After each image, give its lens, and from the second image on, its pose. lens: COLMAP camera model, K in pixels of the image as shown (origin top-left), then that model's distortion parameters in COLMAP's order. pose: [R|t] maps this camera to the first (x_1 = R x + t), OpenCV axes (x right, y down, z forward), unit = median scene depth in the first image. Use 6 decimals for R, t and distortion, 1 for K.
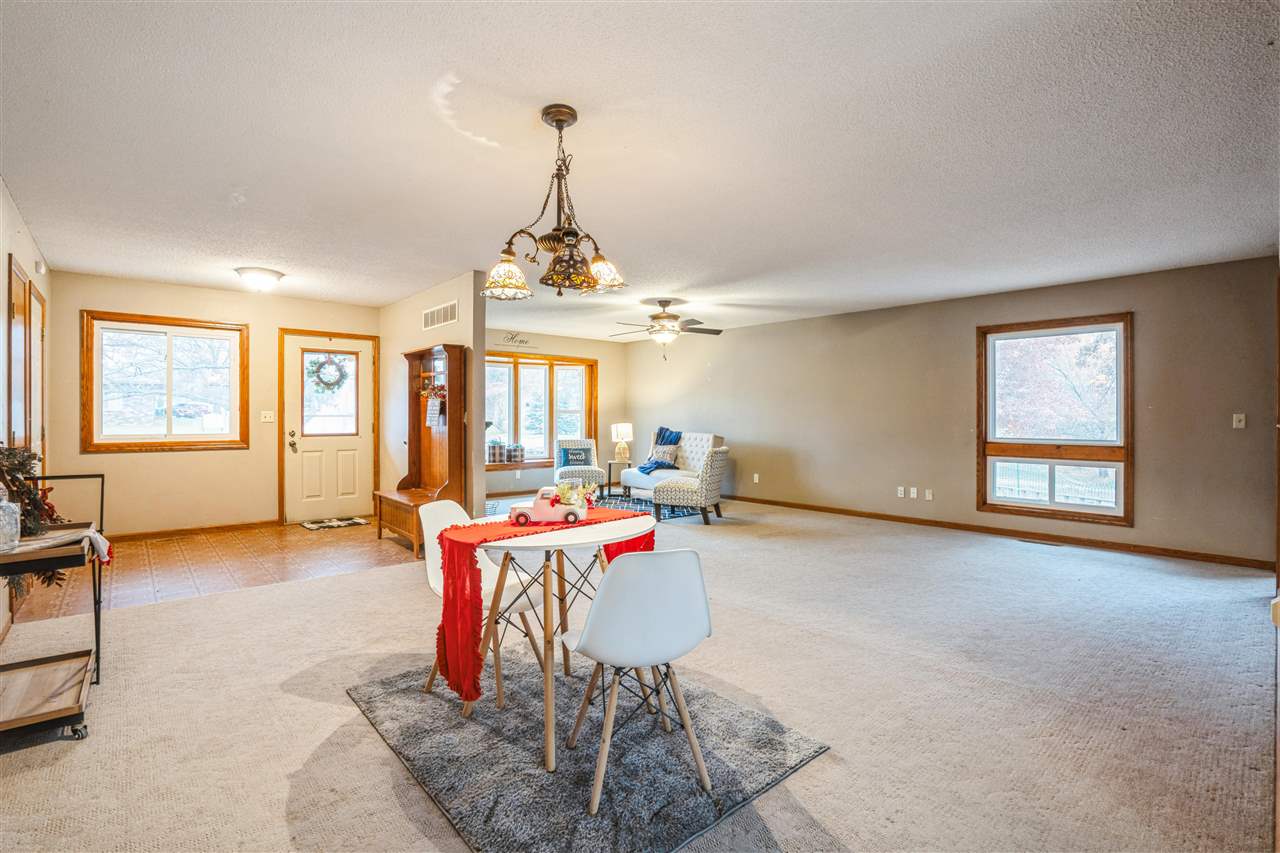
lens RADIAL K [[612.0, 0, 623.0], [0, 612.0, 414.1], [0, 0, 1]] dist [-0.013099, 0.013326]
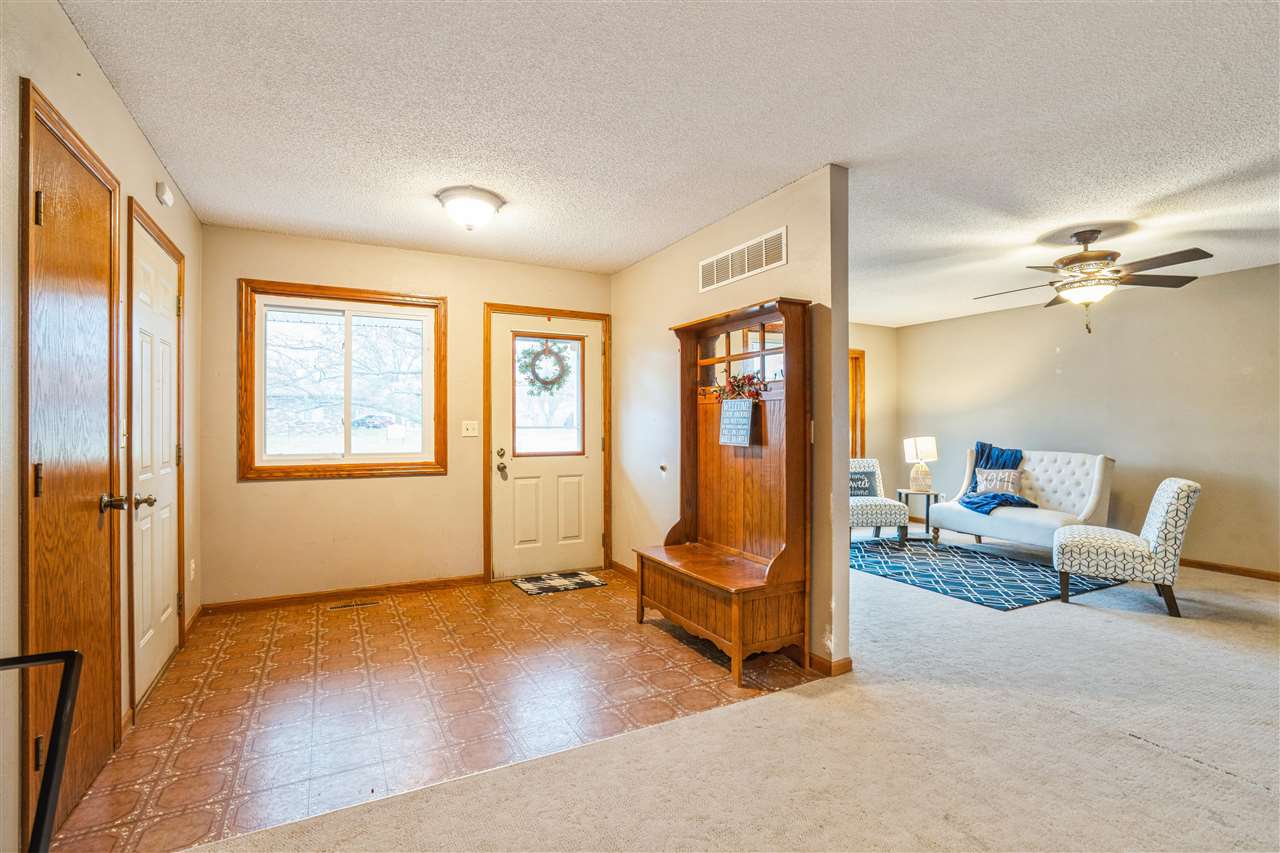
lens RADIAL K [[606.7, 0, 638.1], [0, 606.7, 420.3], [0, 0, 1]] dist [-0.049749, 0.029261]
pose [[0.978980, -0.004032, -0.203918, -0.236939], [0.002764, 0.999975, -0.006501, -0.000465], [0.203939, 0.005800, 0.978966, 0.337651]]
